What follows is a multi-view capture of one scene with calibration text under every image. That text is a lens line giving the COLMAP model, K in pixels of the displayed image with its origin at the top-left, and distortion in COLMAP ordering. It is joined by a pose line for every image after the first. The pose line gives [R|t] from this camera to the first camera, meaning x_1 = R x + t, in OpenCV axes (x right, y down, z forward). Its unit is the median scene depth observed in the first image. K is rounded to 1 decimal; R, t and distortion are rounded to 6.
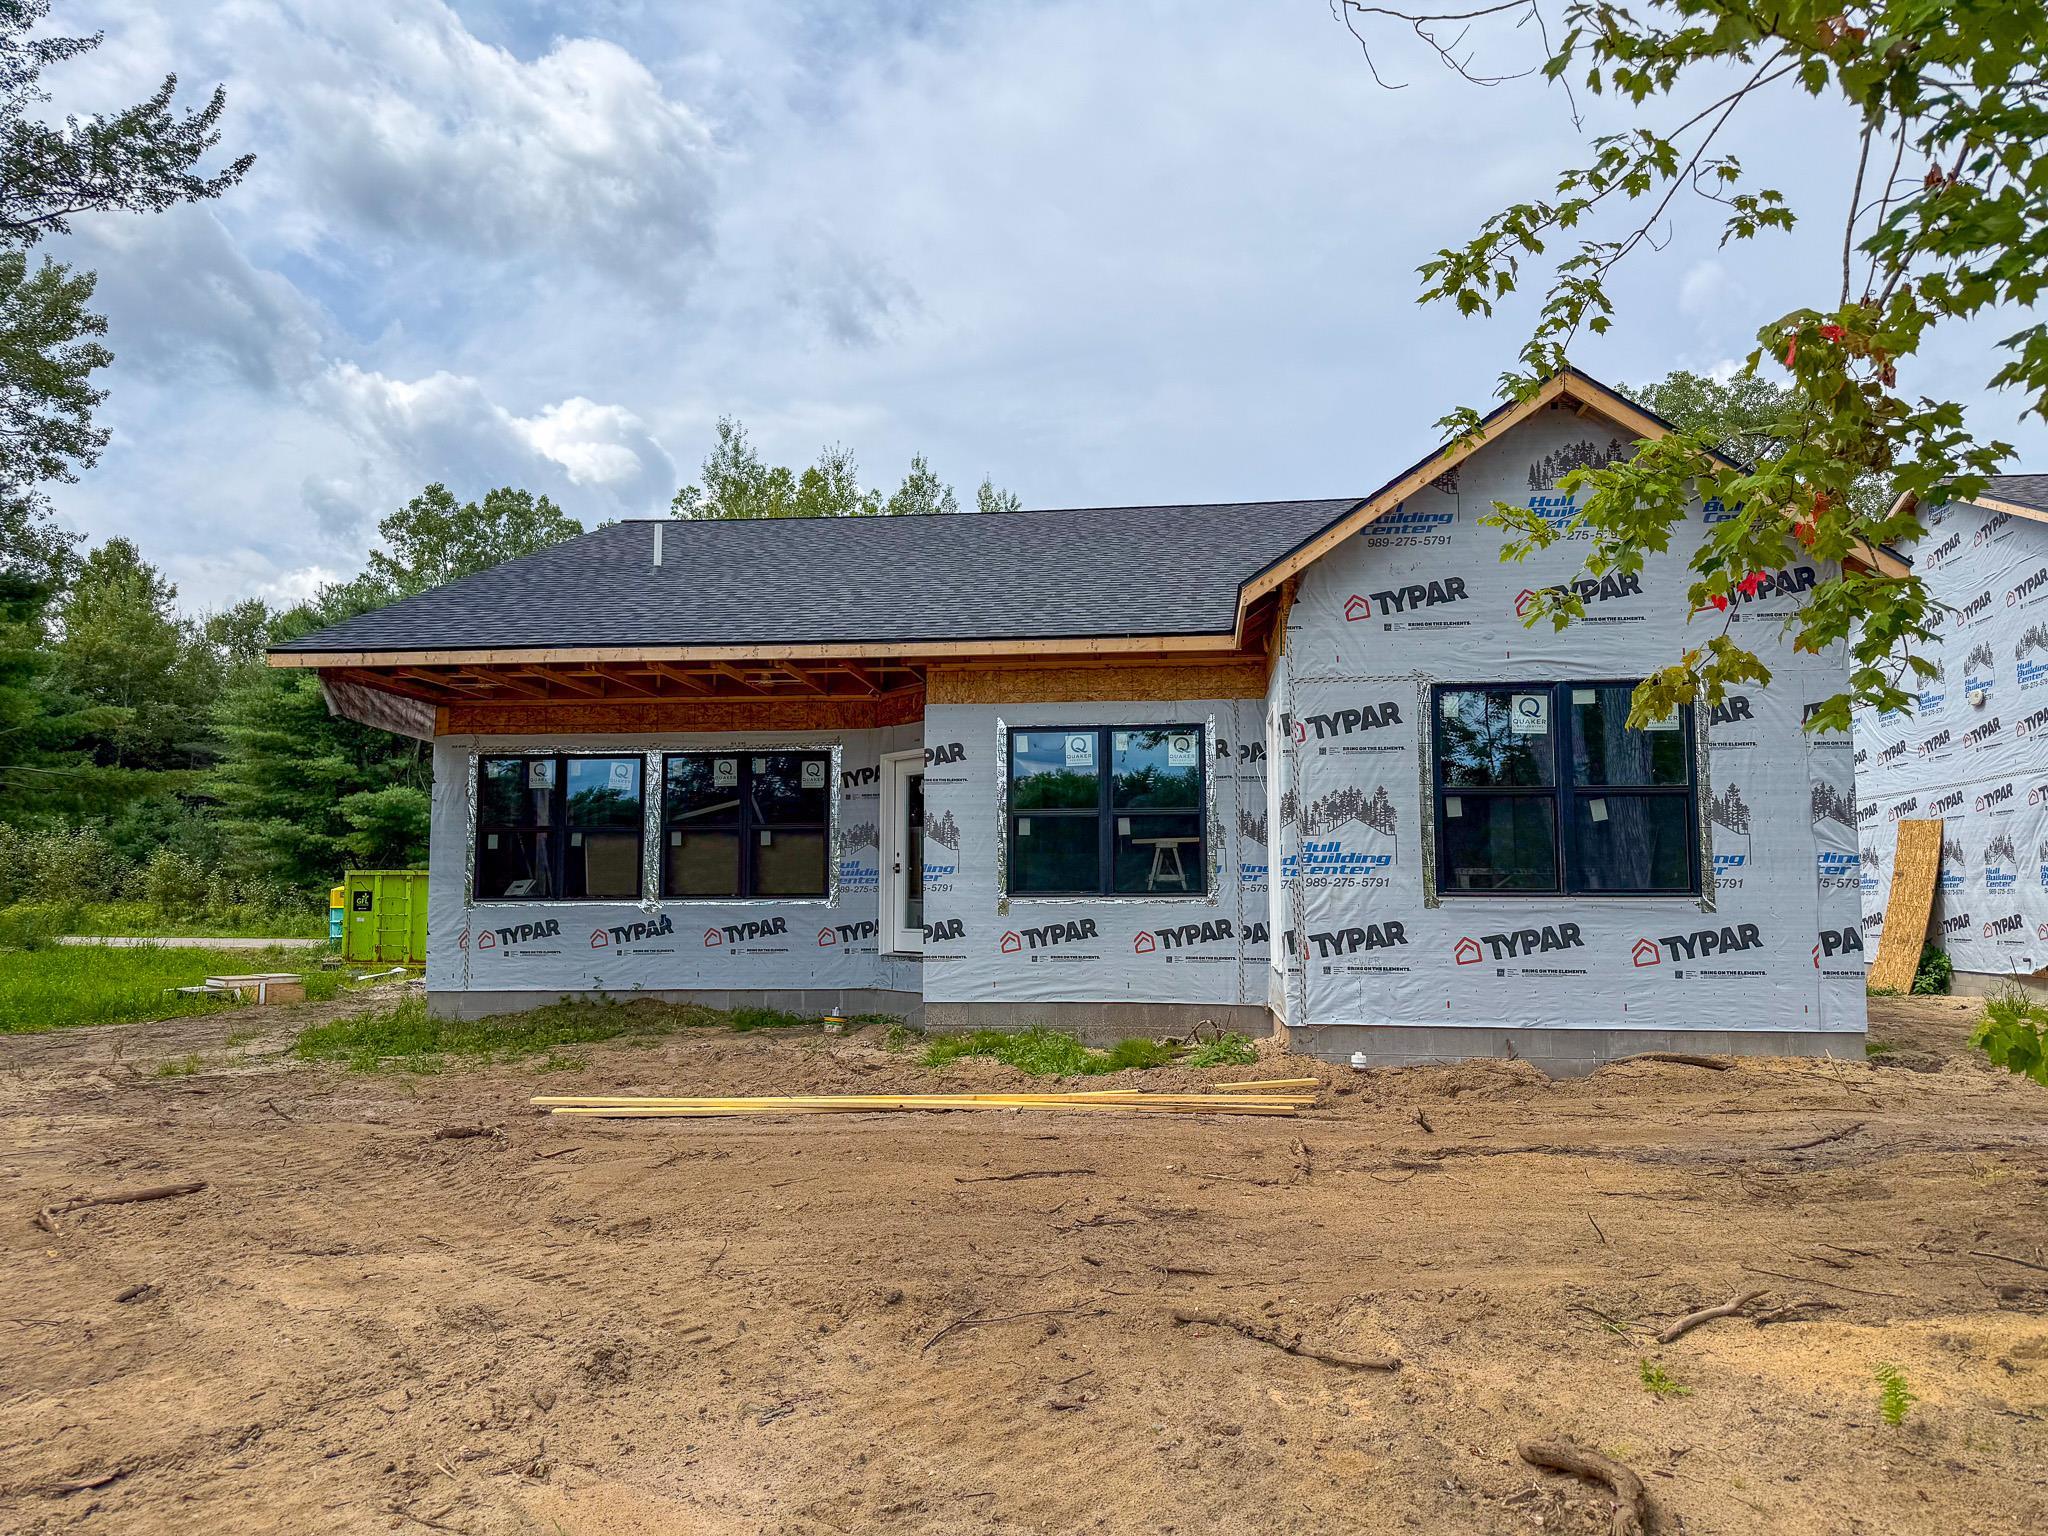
lens RADIAL K [[1461.6, 0, 1024.0], [0, 1461.6, 768.0], [0, 0, 1]] dist [0.115052, -0.148997]
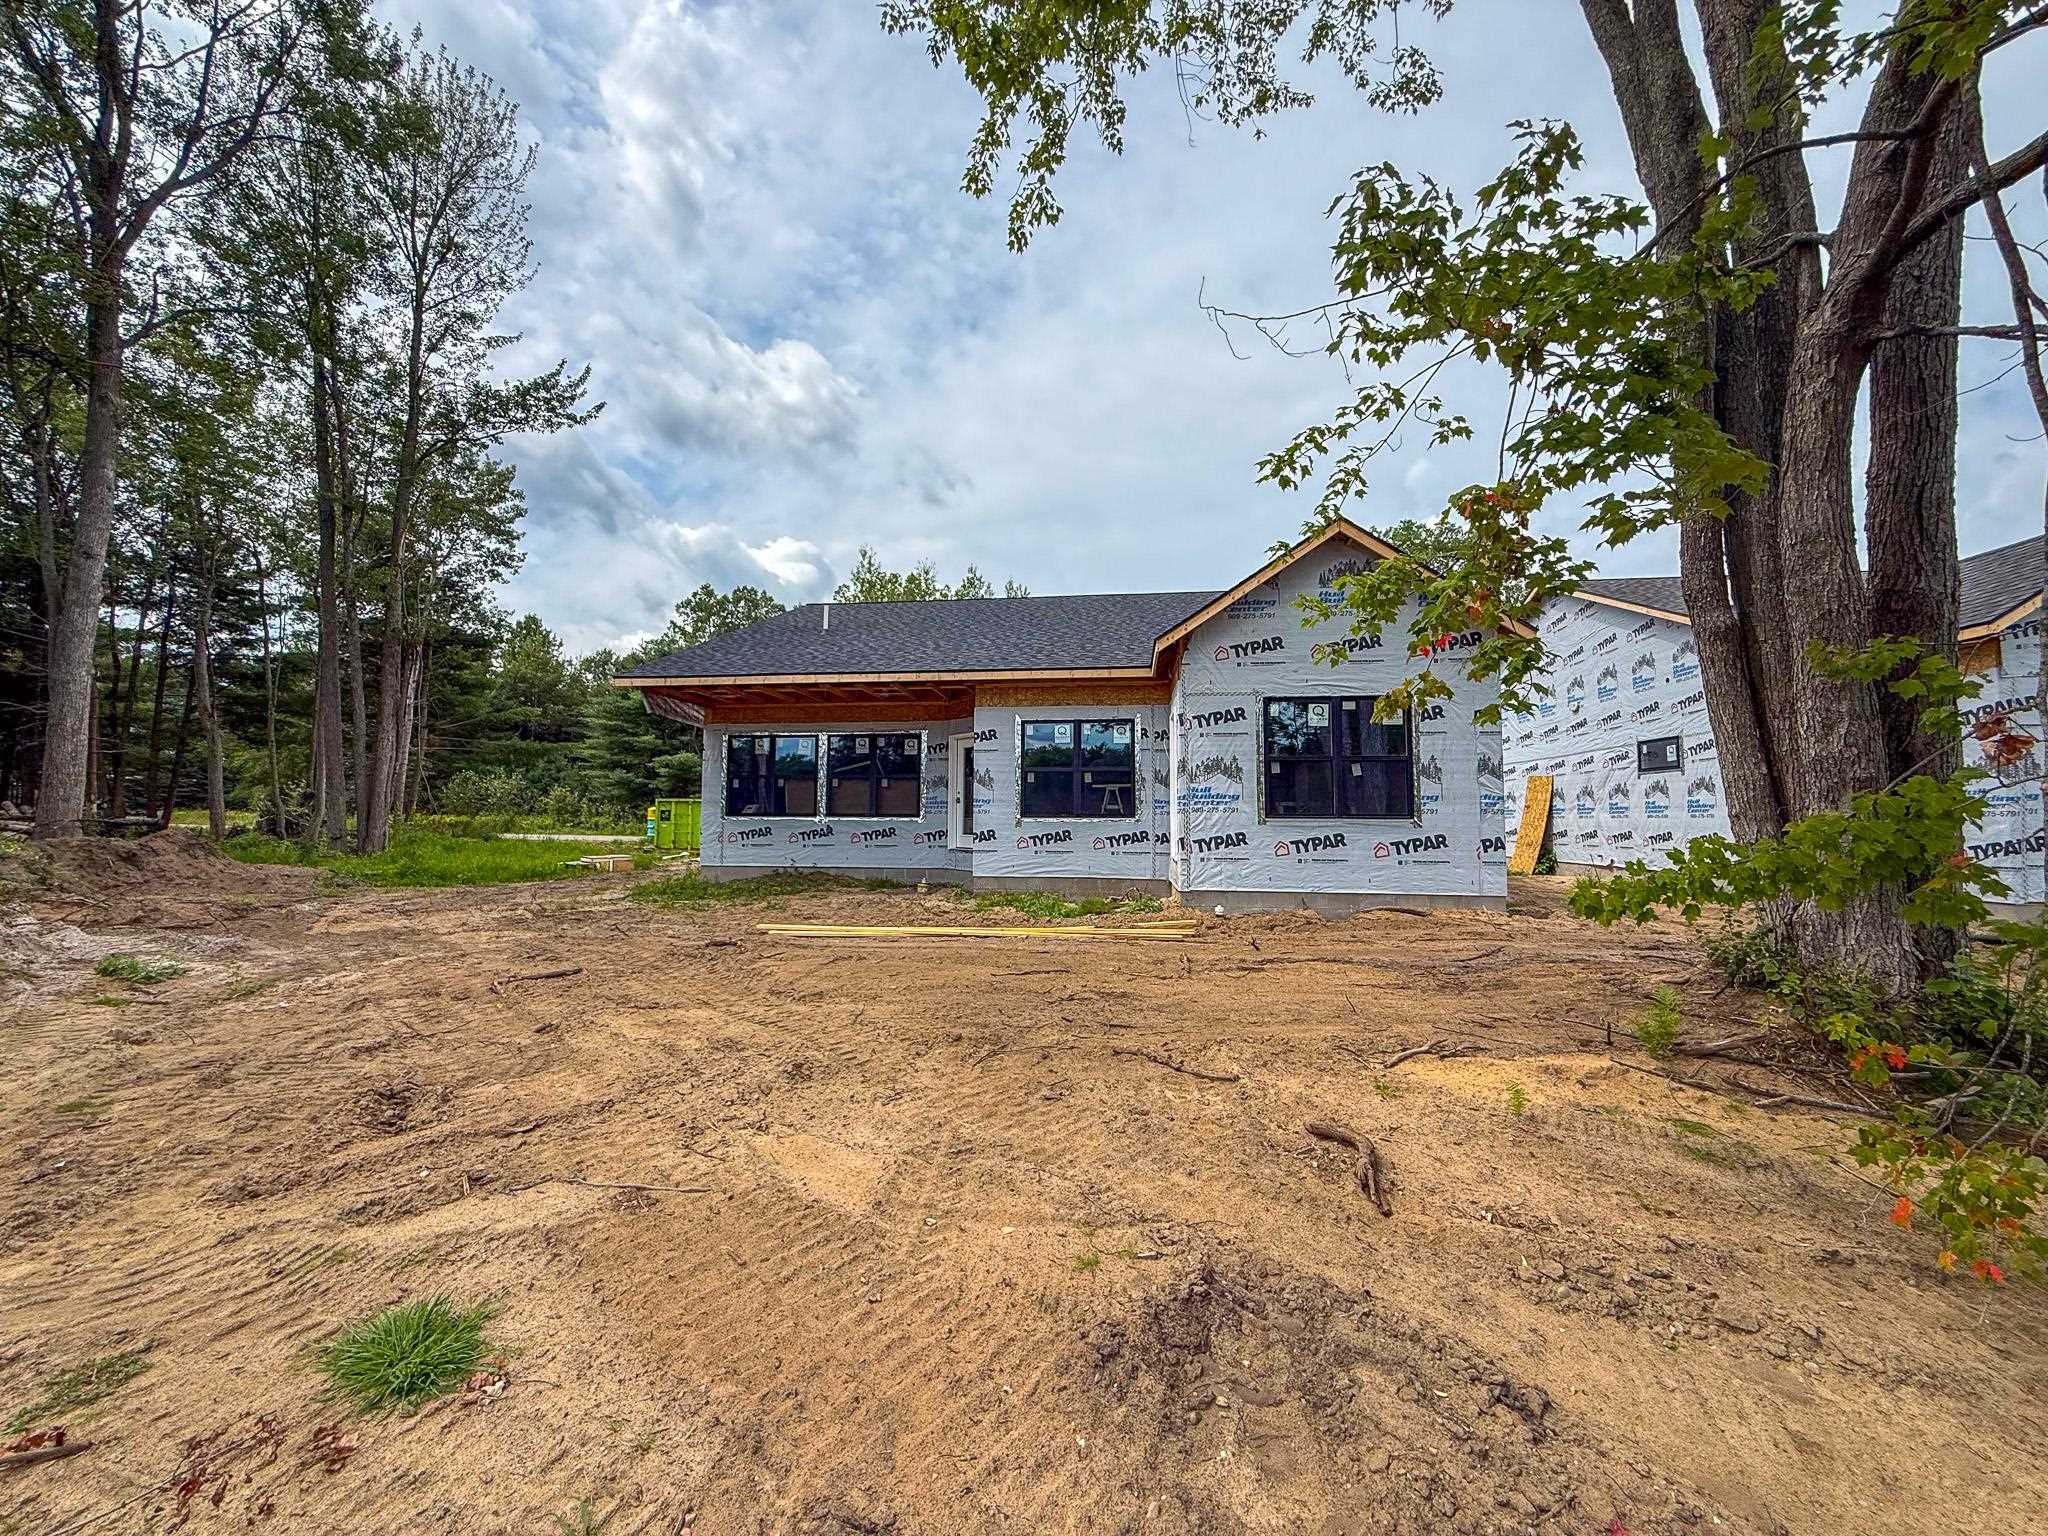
lens RADIAL K [[839.7, 0, 1003.8], [0, 839.7, 774.0], [0, 0, 1]] dist [-0.001113, -0.000048]
pose [[0.999444, 0.006609, -0.032689, 0.000551], [-0.005439, 0.999346, 0.035755, 0.000239], [0.032904, -0.035558, 0.998826, -0.008603]]
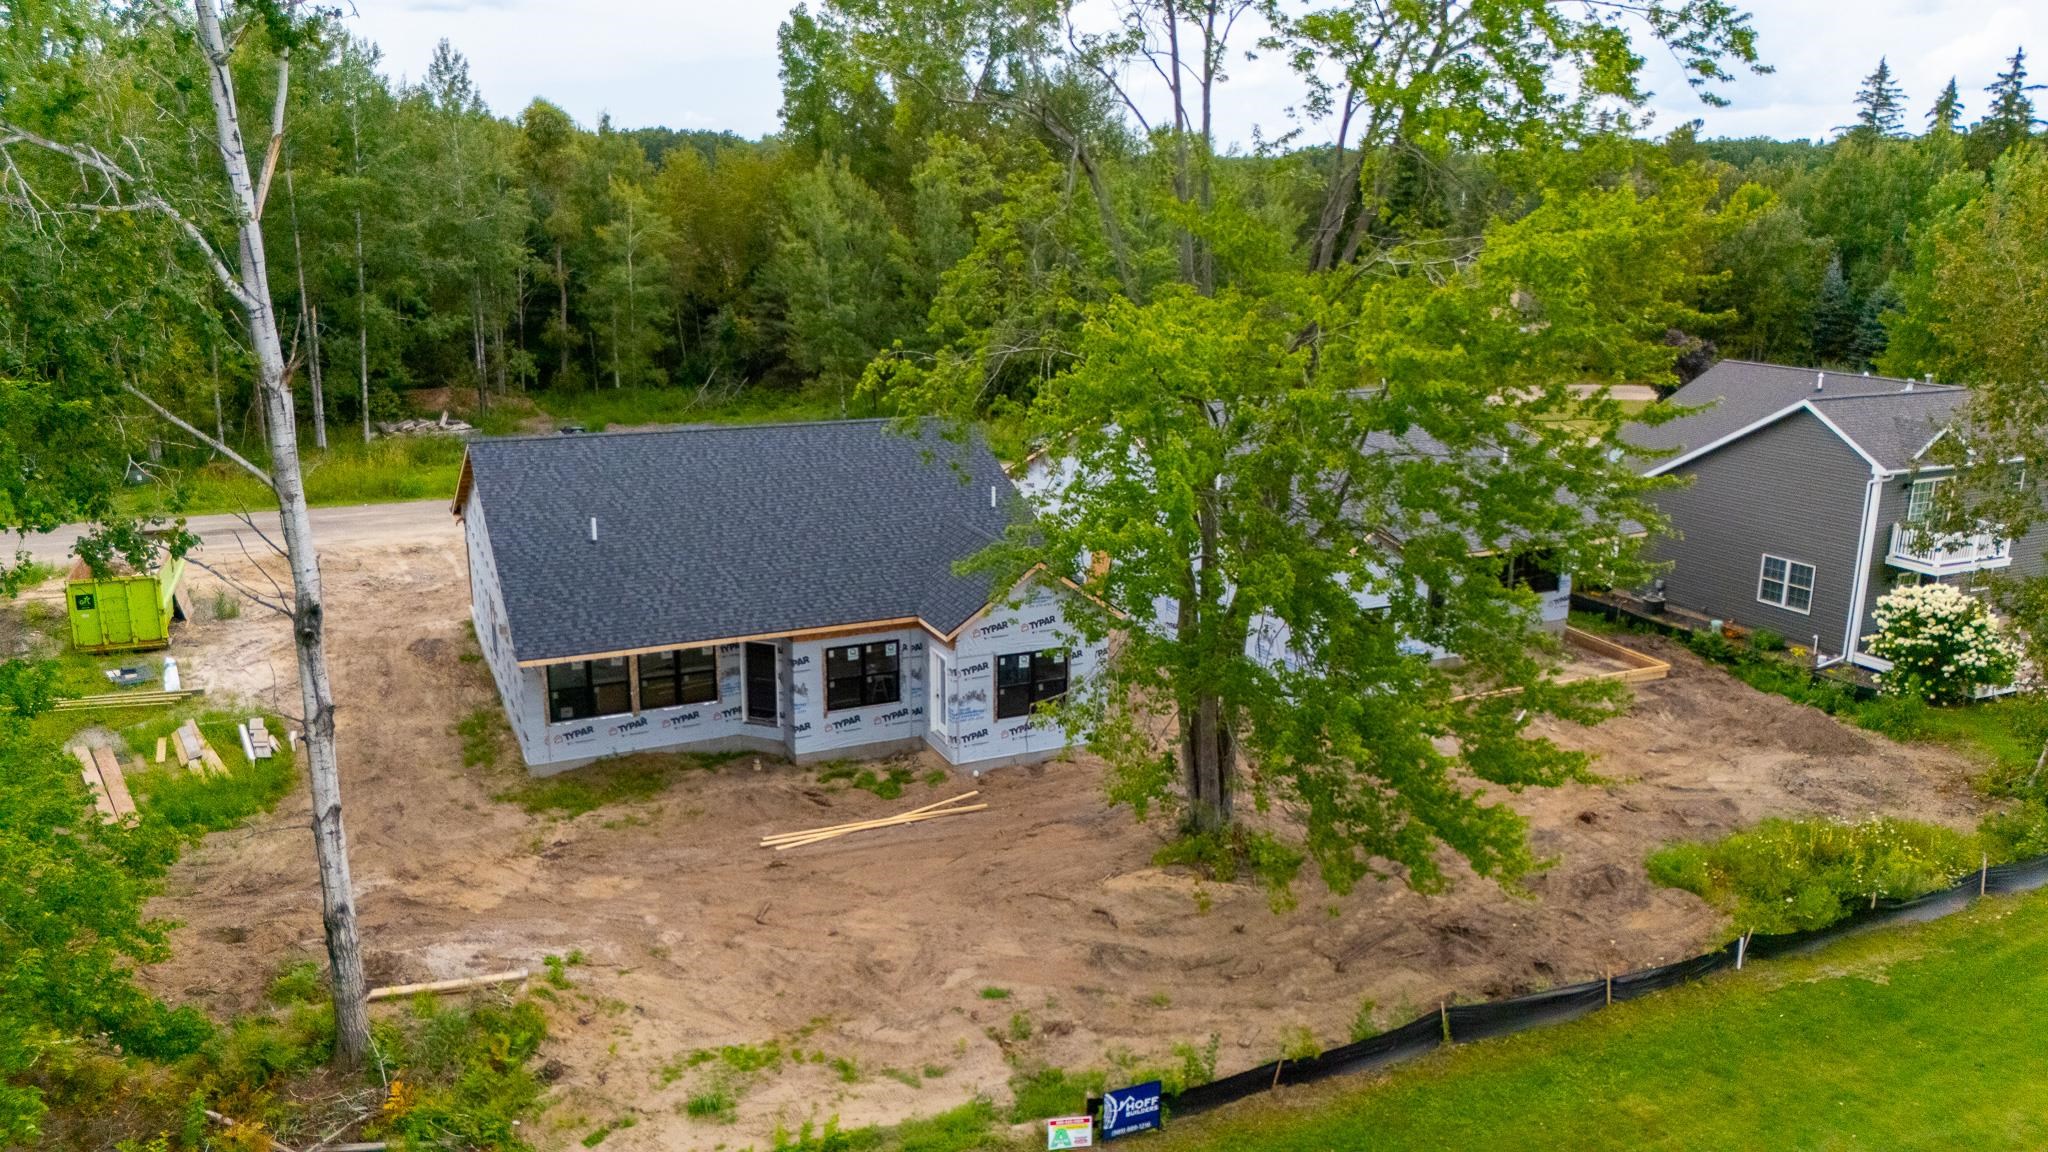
lens RADIAL K [[1536.2, 0, 1077.2], [0, 1536.2, 578.2], [0, 0, 1]] dist [0.126252, -0.183818]
pose [[0.847567, -0.116133, 0.517825, -1.206049], [-0.062835, 0.946937, 0.315219, -1.207921], [-0.526955, -0.299707, 0.795295, -1.572129]]
